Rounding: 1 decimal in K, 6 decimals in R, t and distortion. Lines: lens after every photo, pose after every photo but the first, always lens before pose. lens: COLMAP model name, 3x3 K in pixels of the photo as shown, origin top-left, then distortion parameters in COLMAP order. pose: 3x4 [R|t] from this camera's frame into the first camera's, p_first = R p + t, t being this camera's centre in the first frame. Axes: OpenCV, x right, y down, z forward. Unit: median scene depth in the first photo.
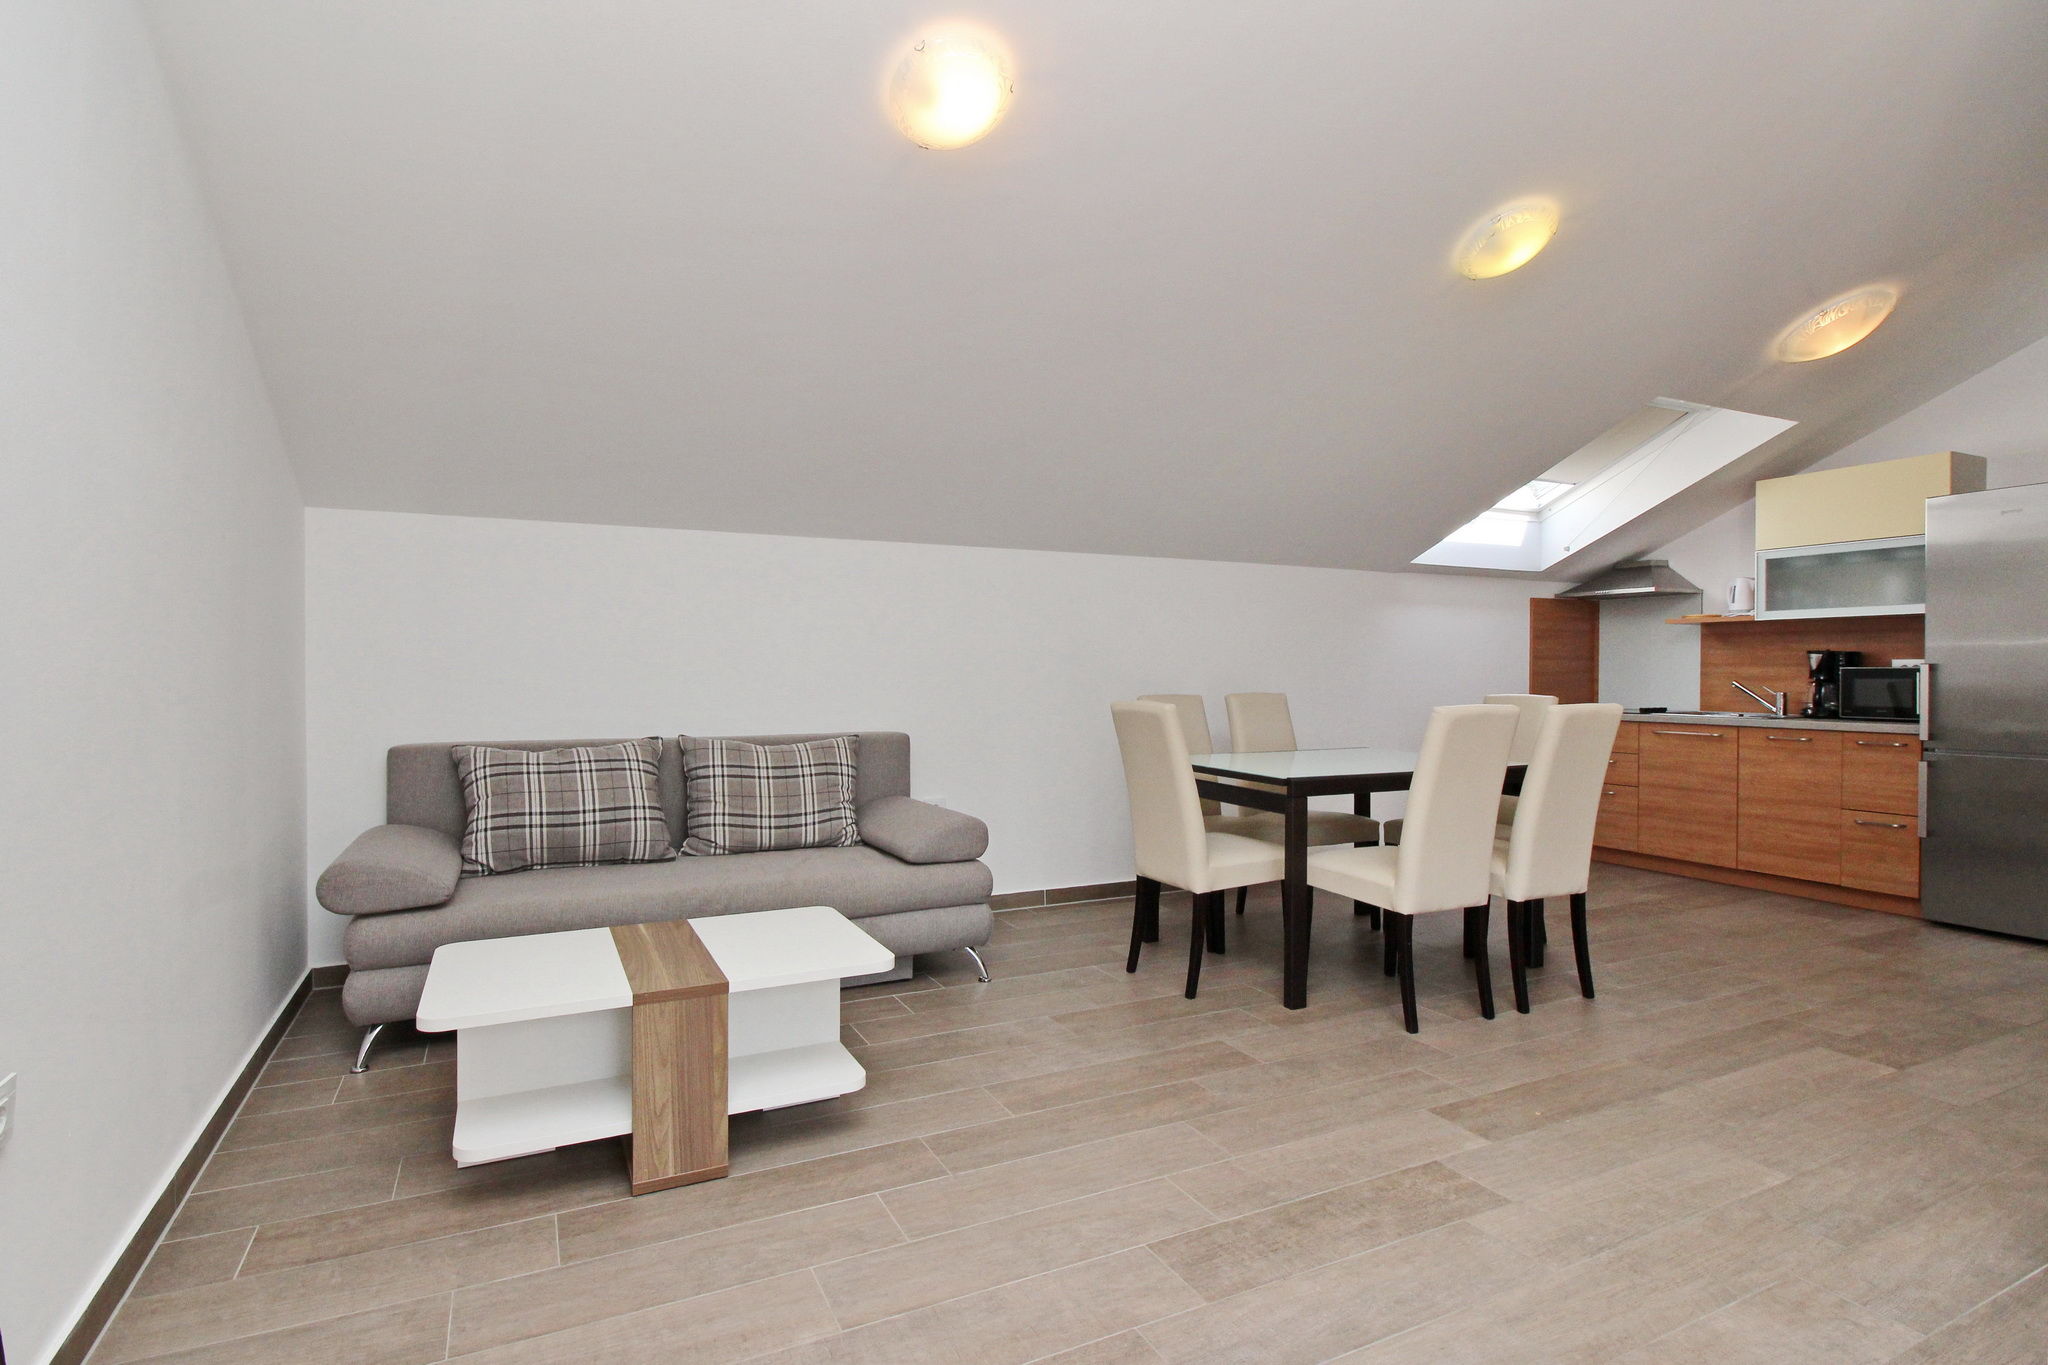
lens RADIAL K [[1038.1, 0, 976.4], [0, 1038.1, 686.3], [0, 0, 1]] dist [0.027822, -0.023278]
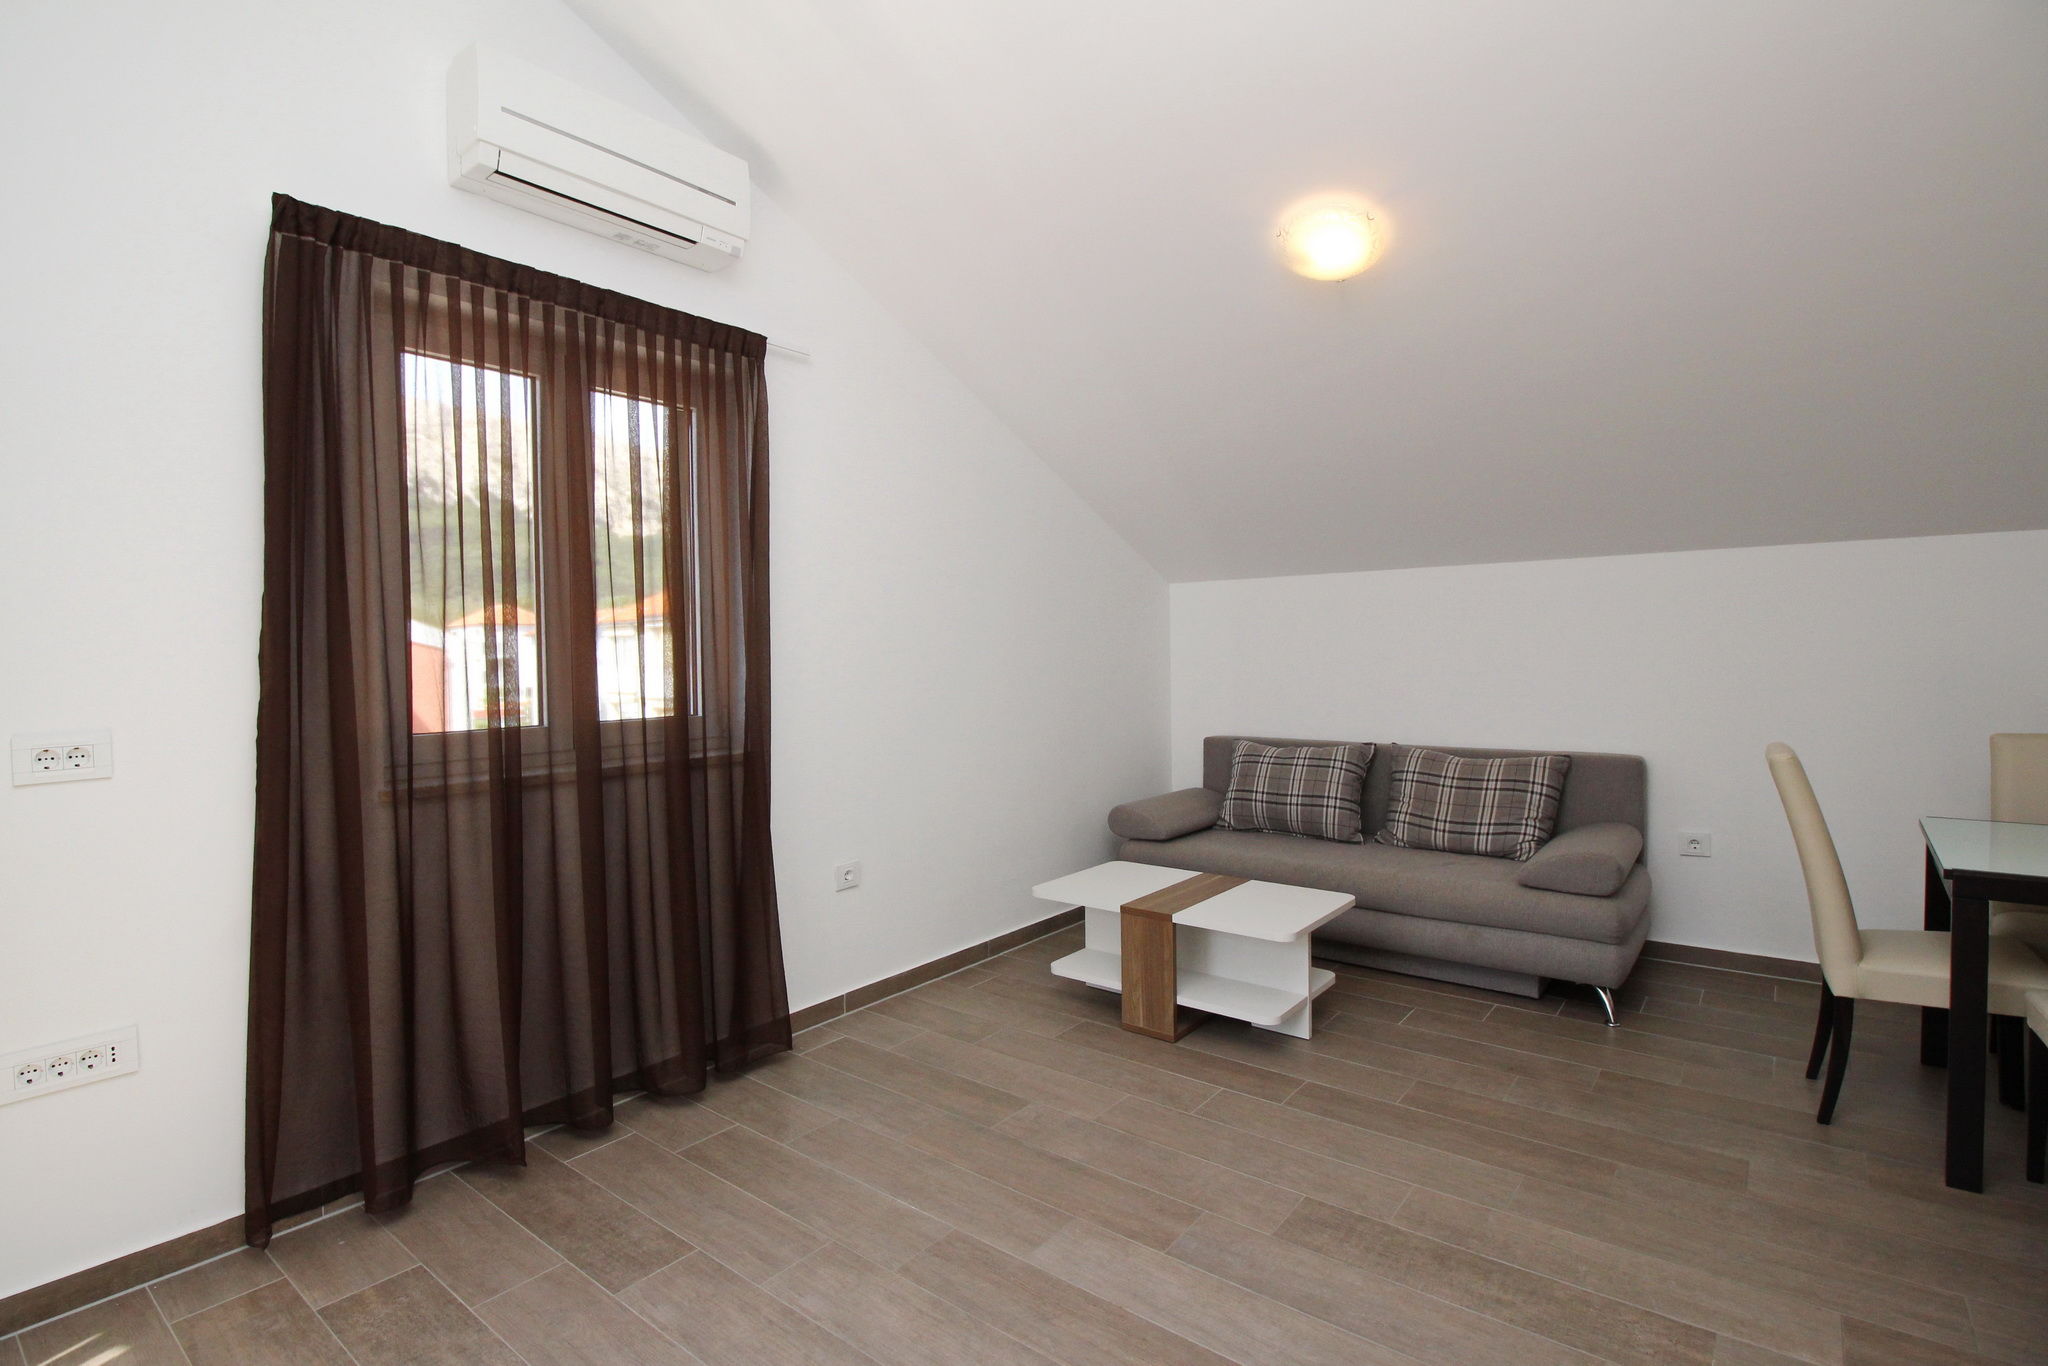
lens RADIAL K [[952.0, 0, 931.9], [0, 952.0, 681.2], [0, 0, 1]] dist [0.001531, -0.009523]
pose [[0.393848, 0.015045, -0.919052, 0.555216], [0.007030, 0.999788, 0.019379, -0.053033], [0.919149, -0.014093, 0.393659, 0.089571]]
